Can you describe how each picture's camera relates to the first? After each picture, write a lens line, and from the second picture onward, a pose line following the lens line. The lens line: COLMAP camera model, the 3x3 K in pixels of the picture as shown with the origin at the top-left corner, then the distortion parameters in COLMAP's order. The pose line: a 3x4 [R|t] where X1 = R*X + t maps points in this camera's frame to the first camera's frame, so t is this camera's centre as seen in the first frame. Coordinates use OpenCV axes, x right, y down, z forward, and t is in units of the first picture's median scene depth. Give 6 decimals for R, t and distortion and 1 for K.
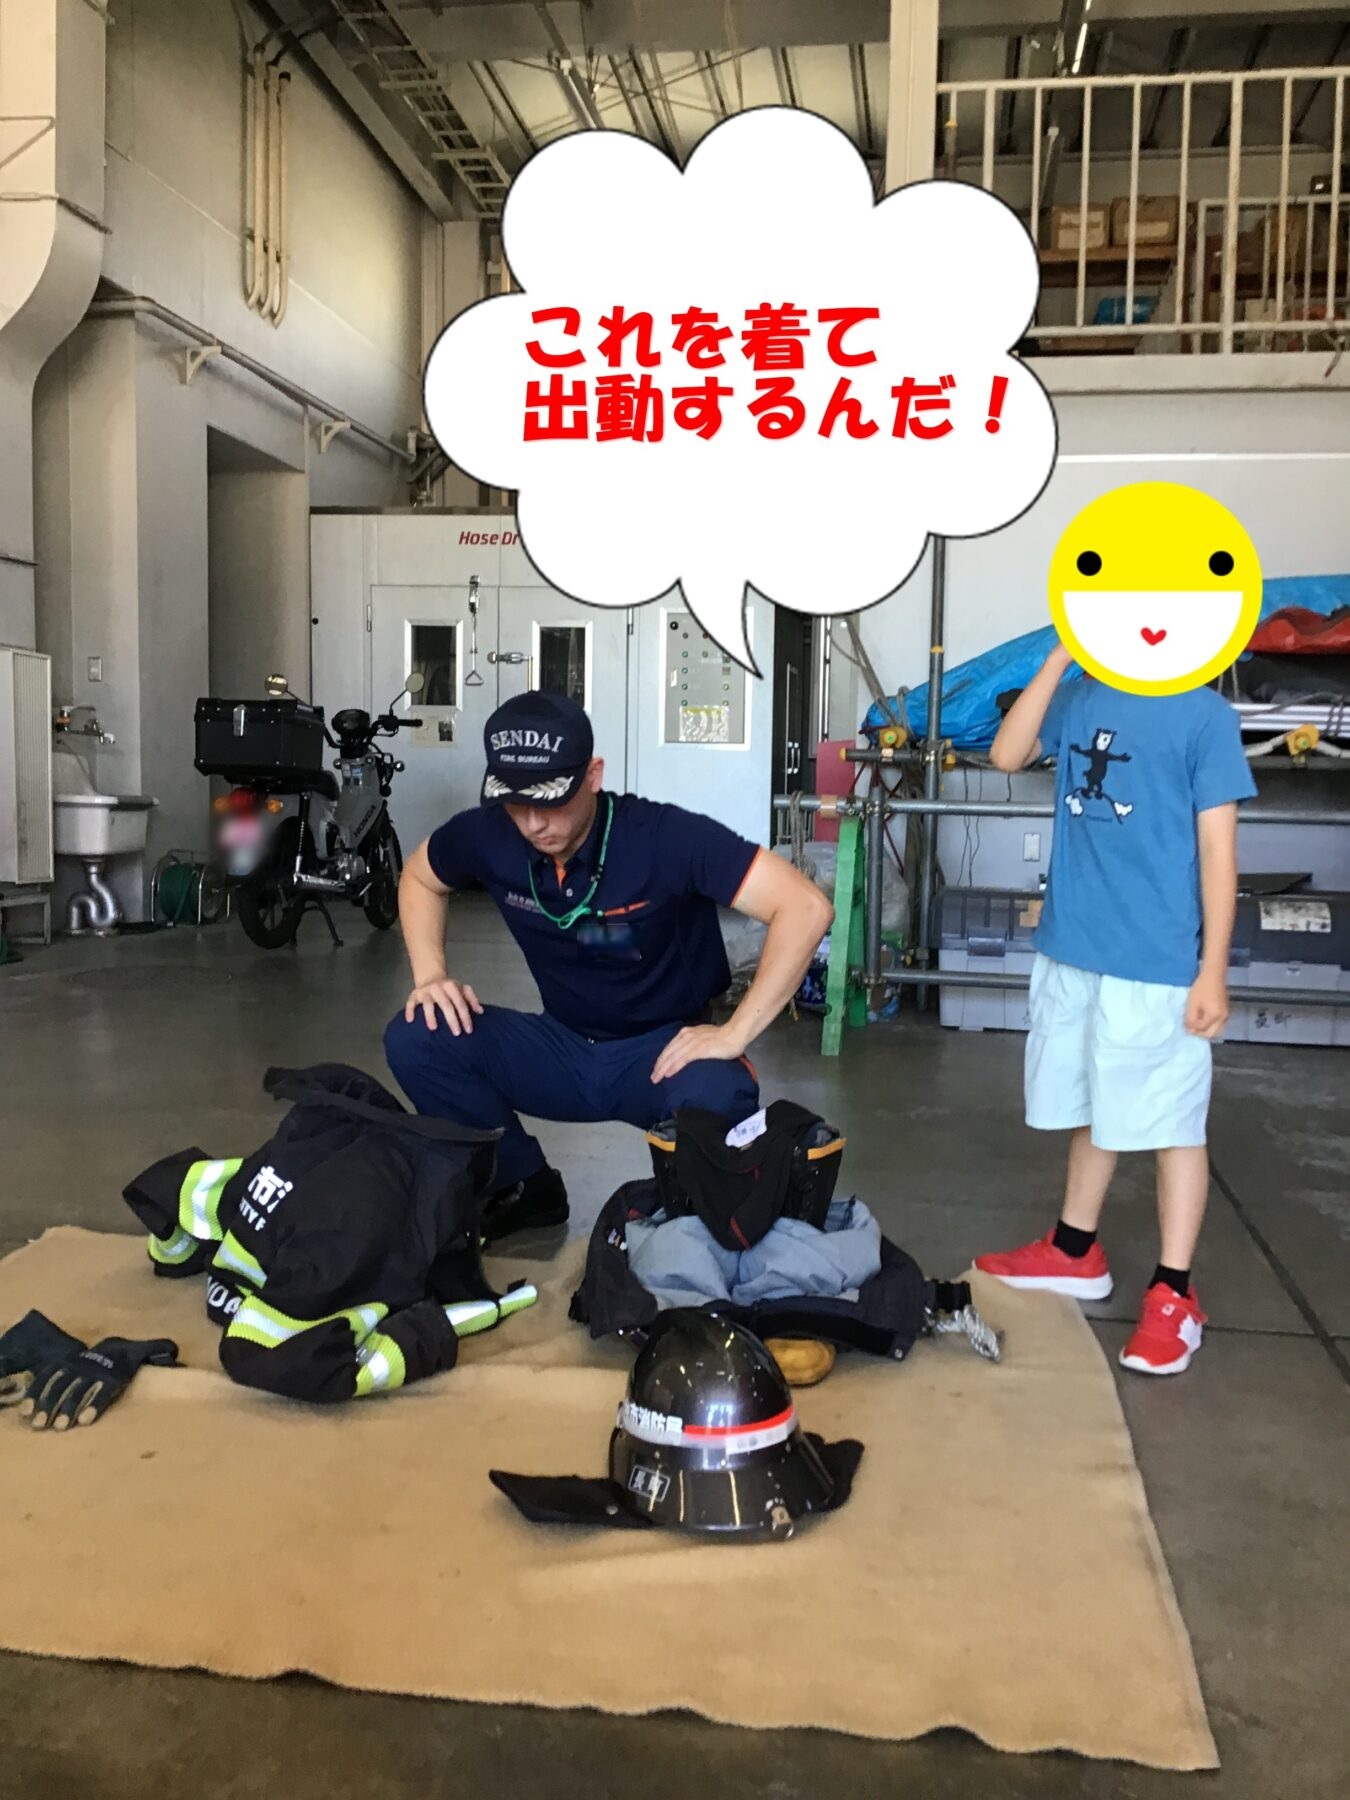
lens RADIAL K [[1643.7, 0, 671.6], [0, 1643.7, 900.1], [0, 0, 1]] dist [0.139079, -0.283964]
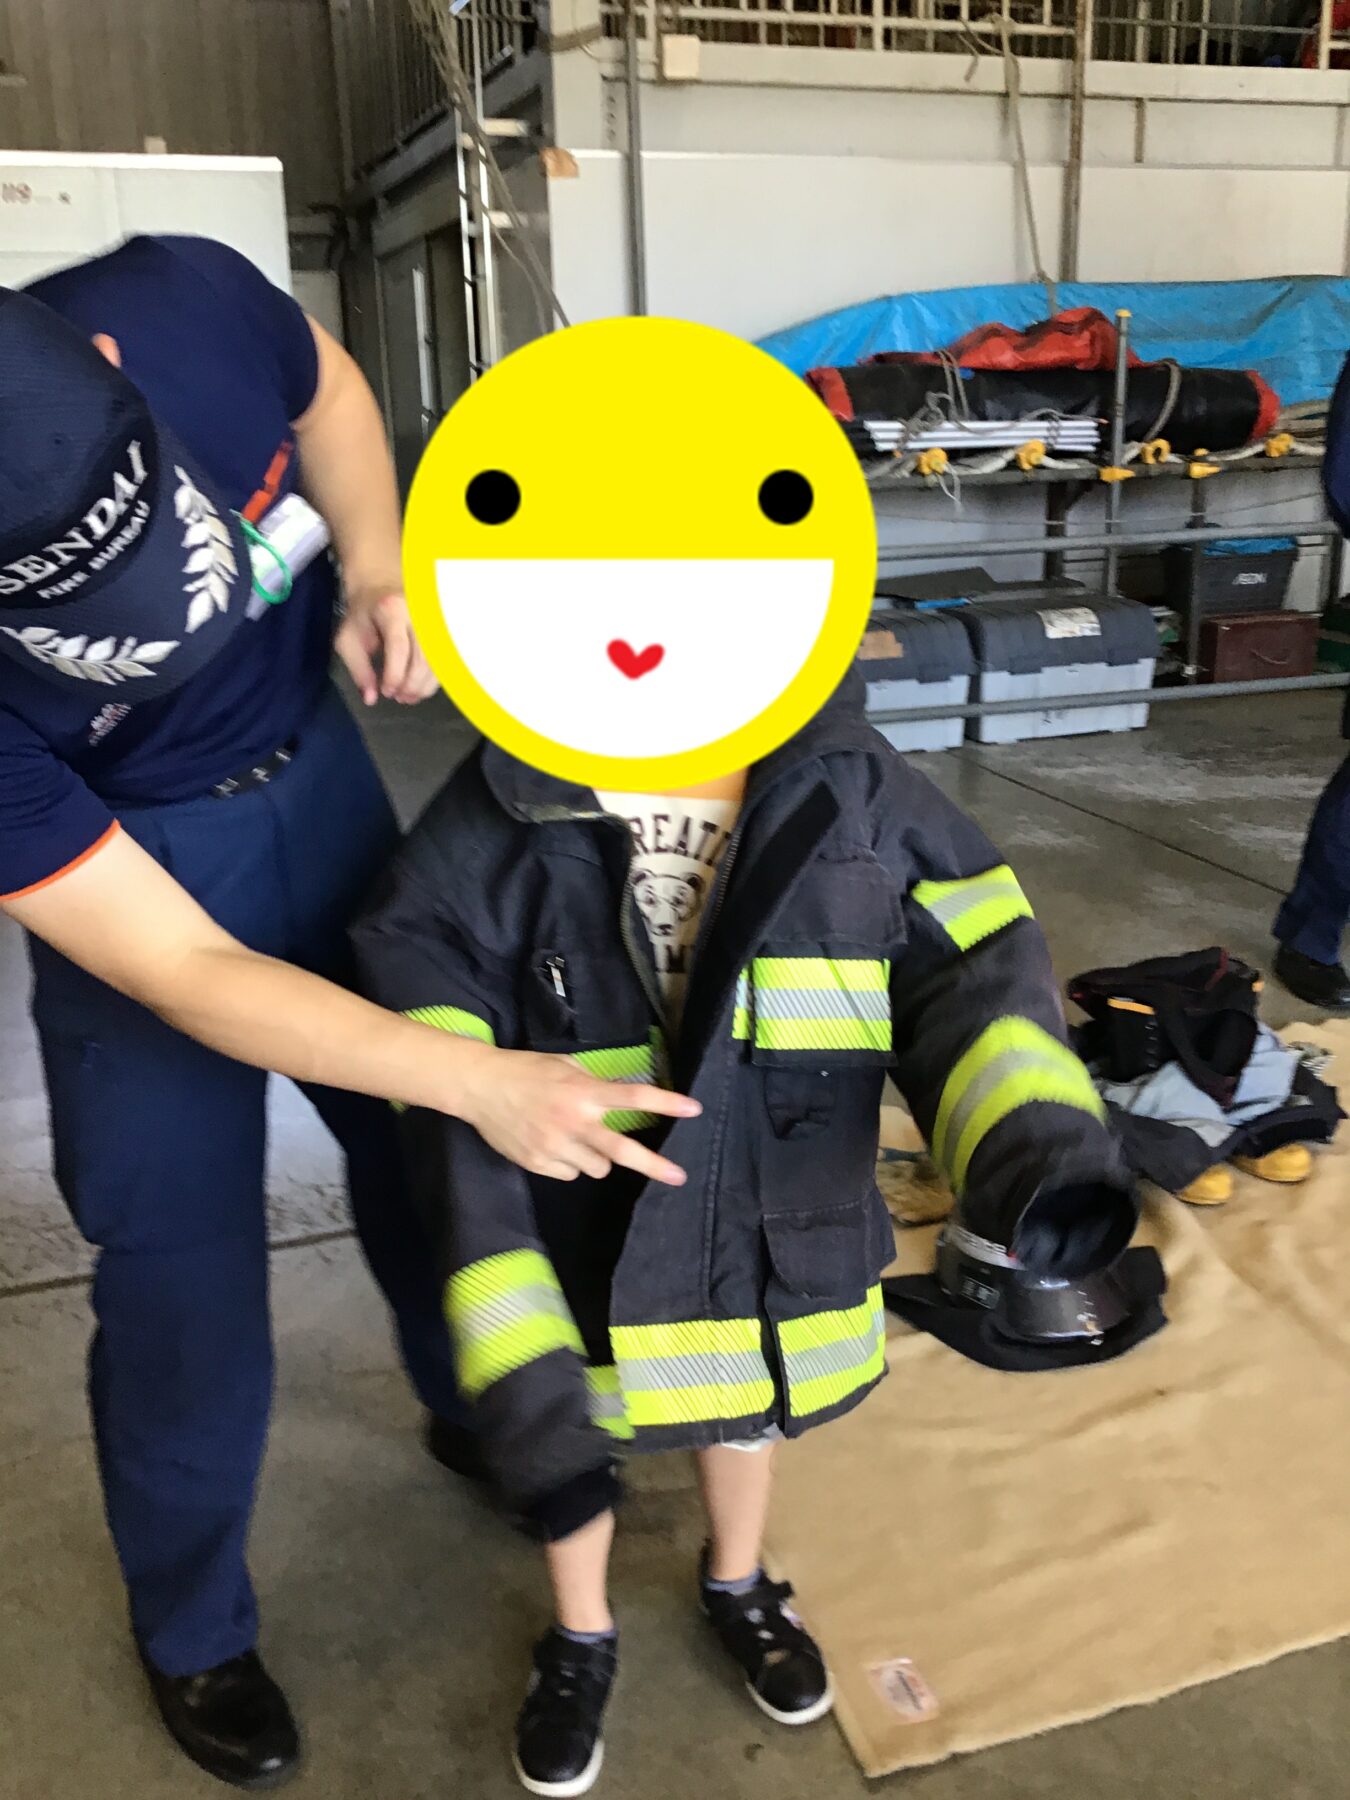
lens RADIAL K [[1655.9, 0, 675.0], [0, 1655.9, 900.0], [0, 0, 1]] dist [0.086288, -0.150225]
pose [[0.884264, -0.170527, 0.434739, -0.269384], [0.072519, 0.969793, 0.232899, -0.063113], [-0.461322, -0.174417, 0.869920, 0.070759]]
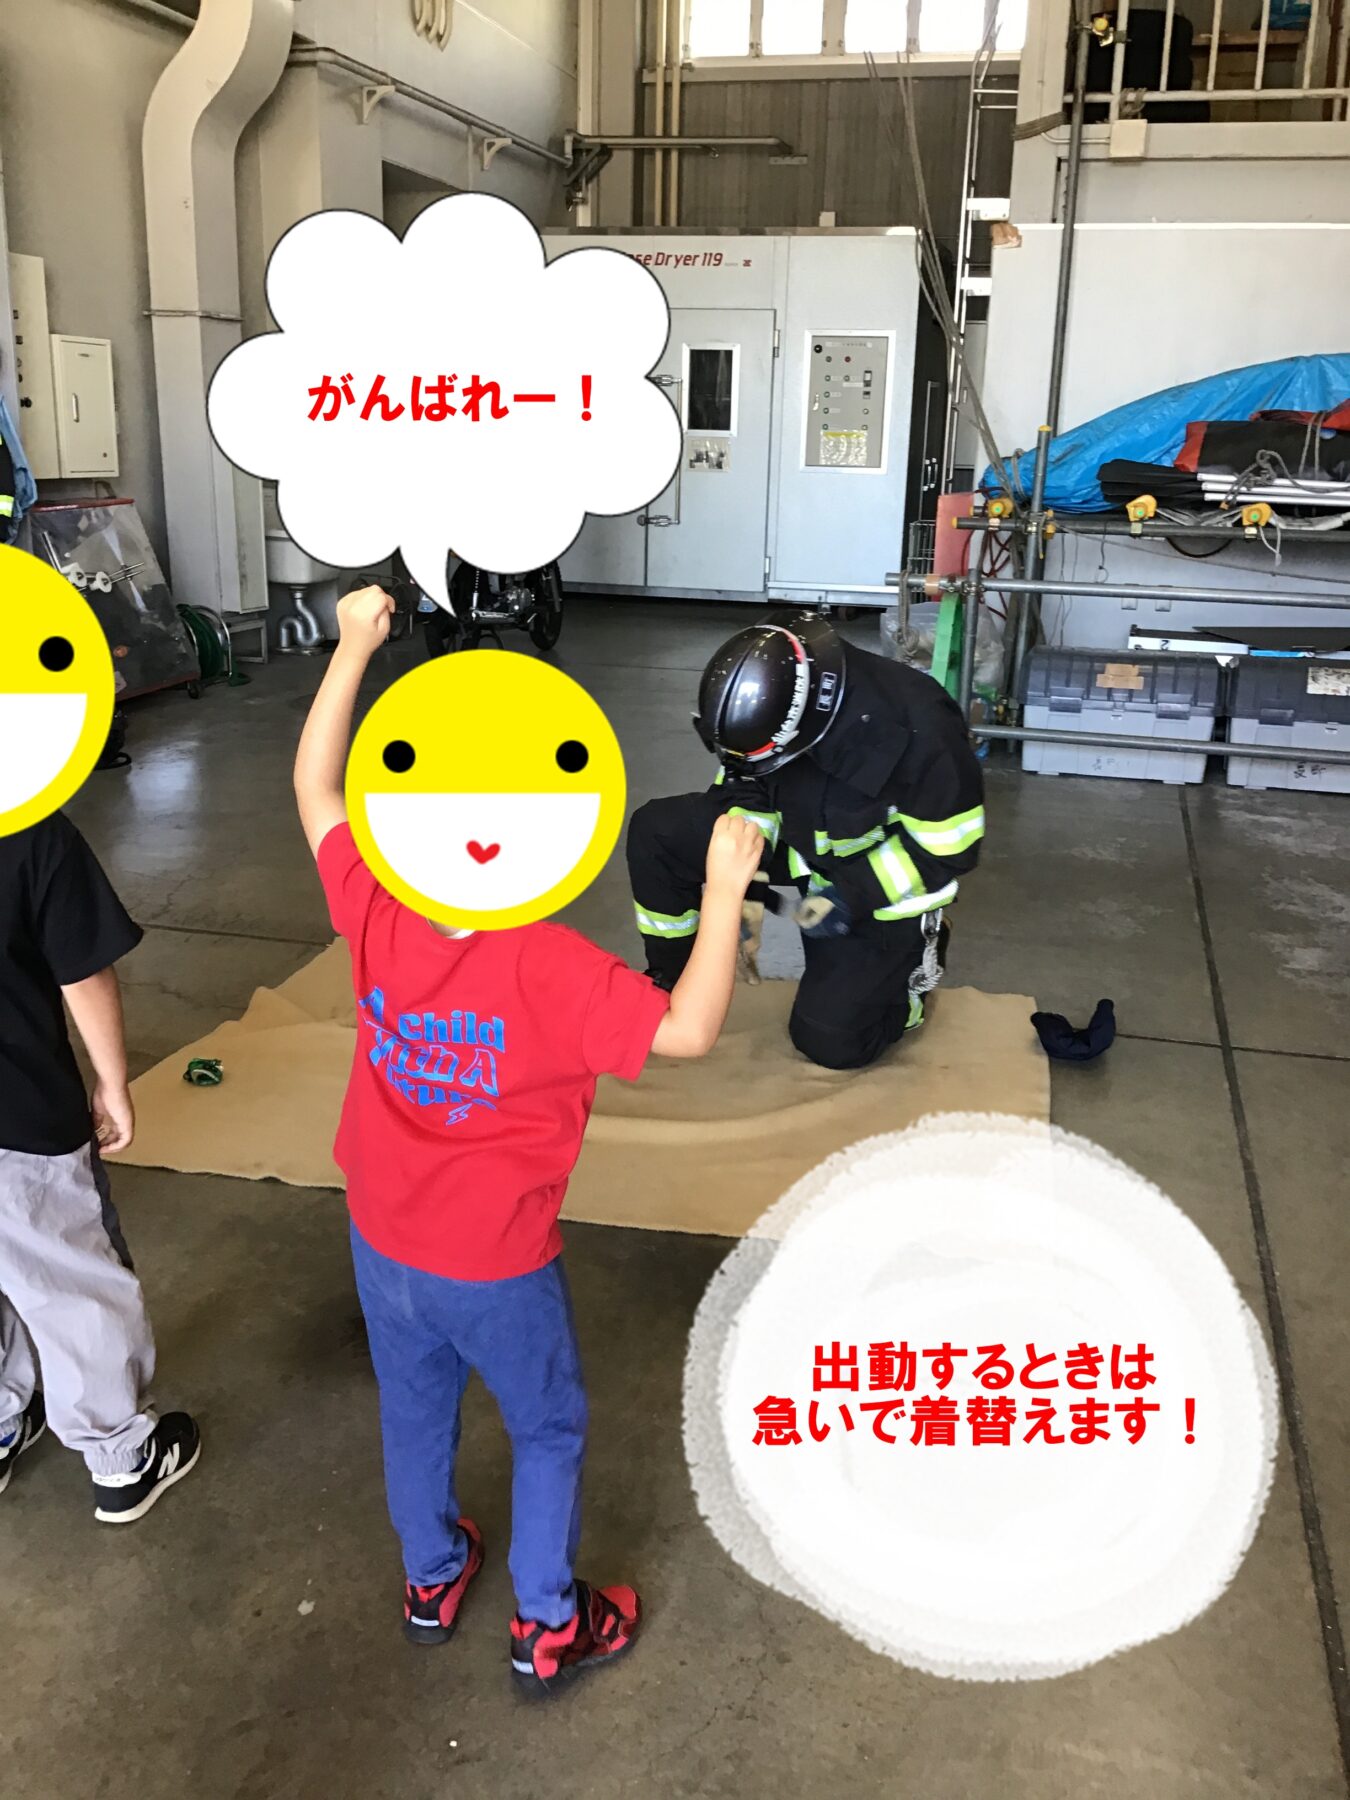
lens RADIAL K [[1655.9, 0, 675.0], [0, 1655.9, 900.0], [0, 0, 1]] dist [0.086288, -0.150225]
pose [[0.996135, 0.031554, -0.081971, 0.011453], [-0.014334, 0.979131, 0.202722, -0.048850], [0.086657, -0.200763, 0.975800, -0.137894]]
